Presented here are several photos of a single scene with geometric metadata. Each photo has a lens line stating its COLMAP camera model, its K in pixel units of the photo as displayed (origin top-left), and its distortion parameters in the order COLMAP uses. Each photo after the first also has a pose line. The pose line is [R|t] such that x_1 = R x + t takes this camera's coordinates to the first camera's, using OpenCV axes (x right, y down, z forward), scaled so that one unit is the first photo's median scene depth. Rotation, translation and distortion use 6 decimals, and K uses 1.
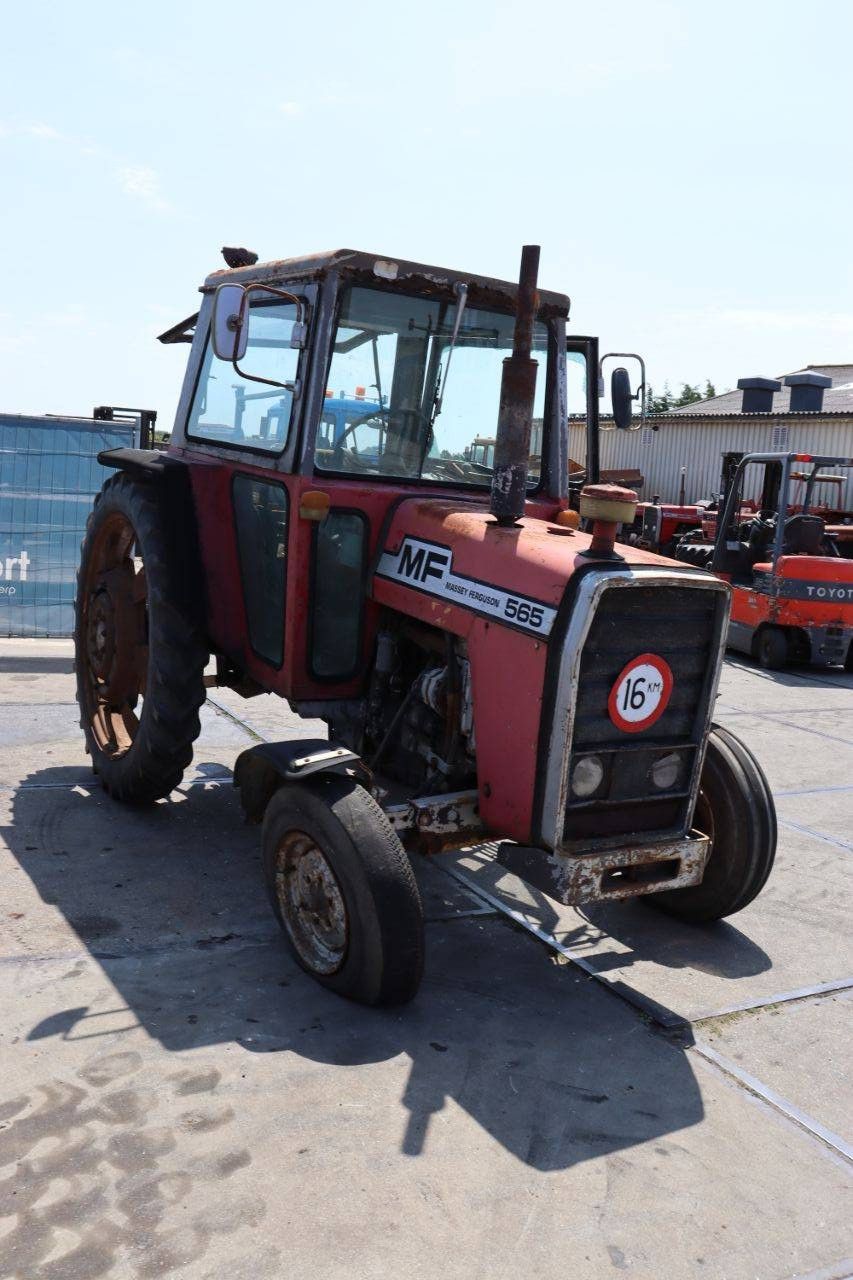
lens RADIAL K [[1151.2, 0, 449.0], [0, 1151.2, 636.9], [0, 0, 1]] dist [-0.110924, 0.004033]
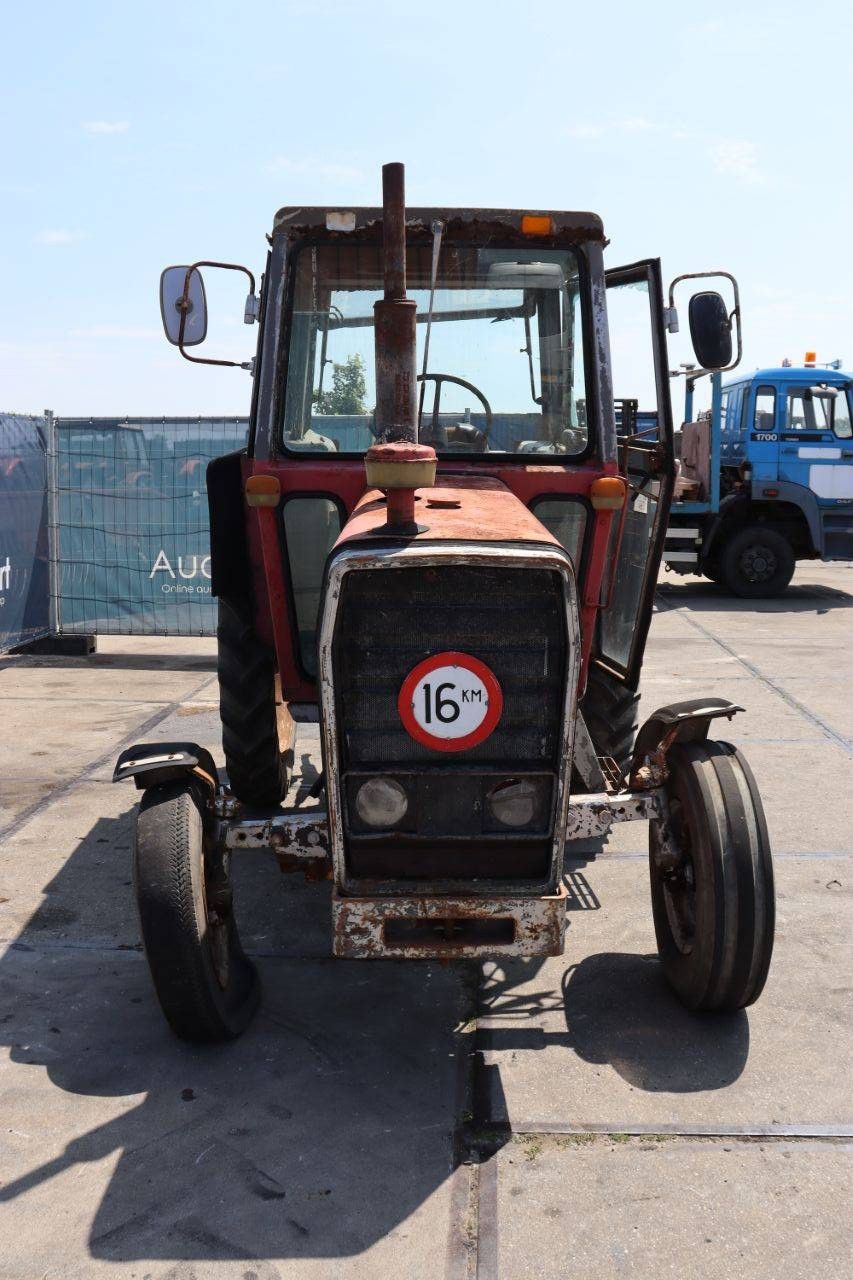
lens RADIAL K [[1210.6, 0, 426.5], [0, 1210.6, 640.0], [0, 0, 1]] dist [-0.090403, 0.003302]
pose [[0.855760, 0.001260, -0.517371, 0.568473], [-0.001514, 0.999999, -0.000069, 0.005963], [0.517370, 0.000843, 0.855761, 0.271224]]
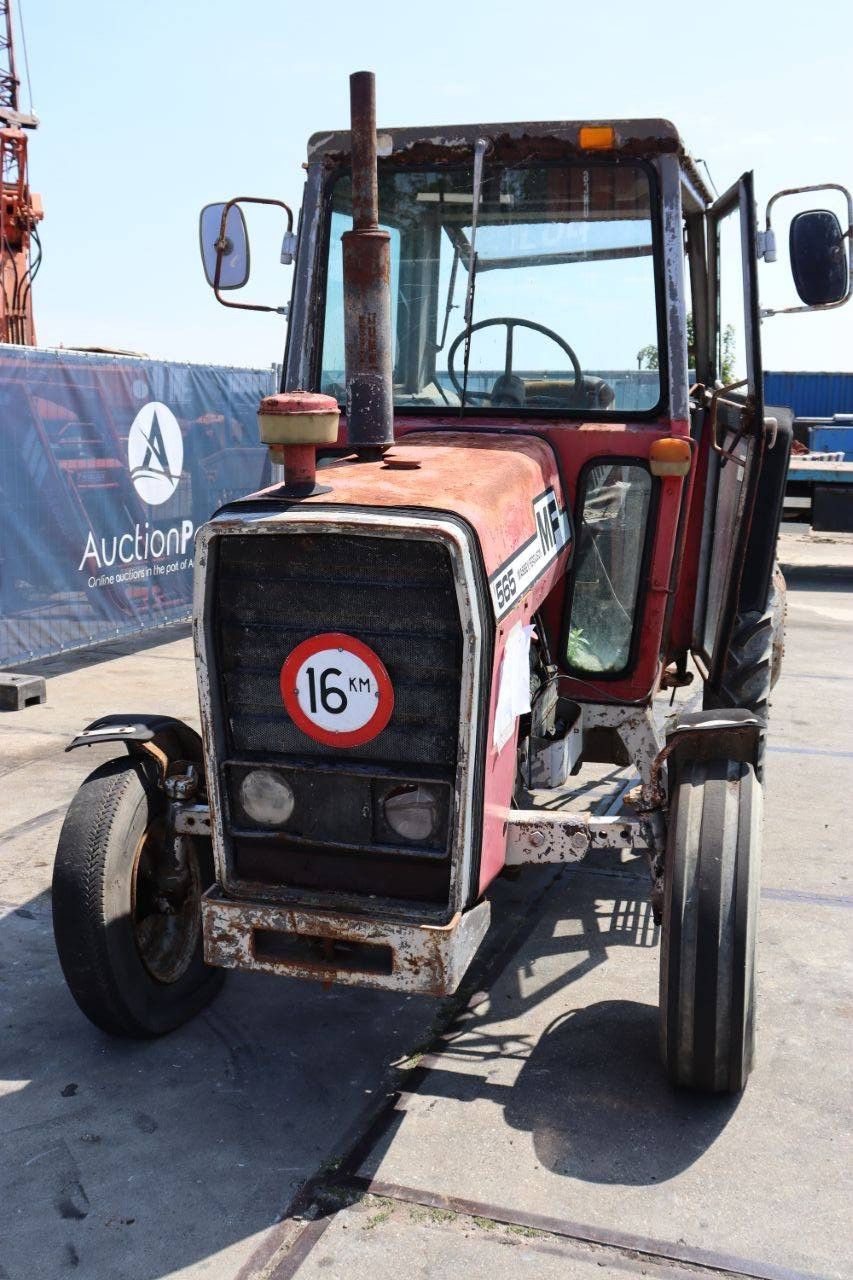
lens RADIAL K [[1296.6, 0, 426.5], [0, 1296.6, 640.0], [0, 0, 1]] dist [-0.071210, 0.046308]
pose [[0.669203, 0.055790, -0.740982, 0.758152], [-0.053222, 0.998215, 0.027091, -0.005350], [0.741171, 0.021307, 0.670978, 0.503135]]
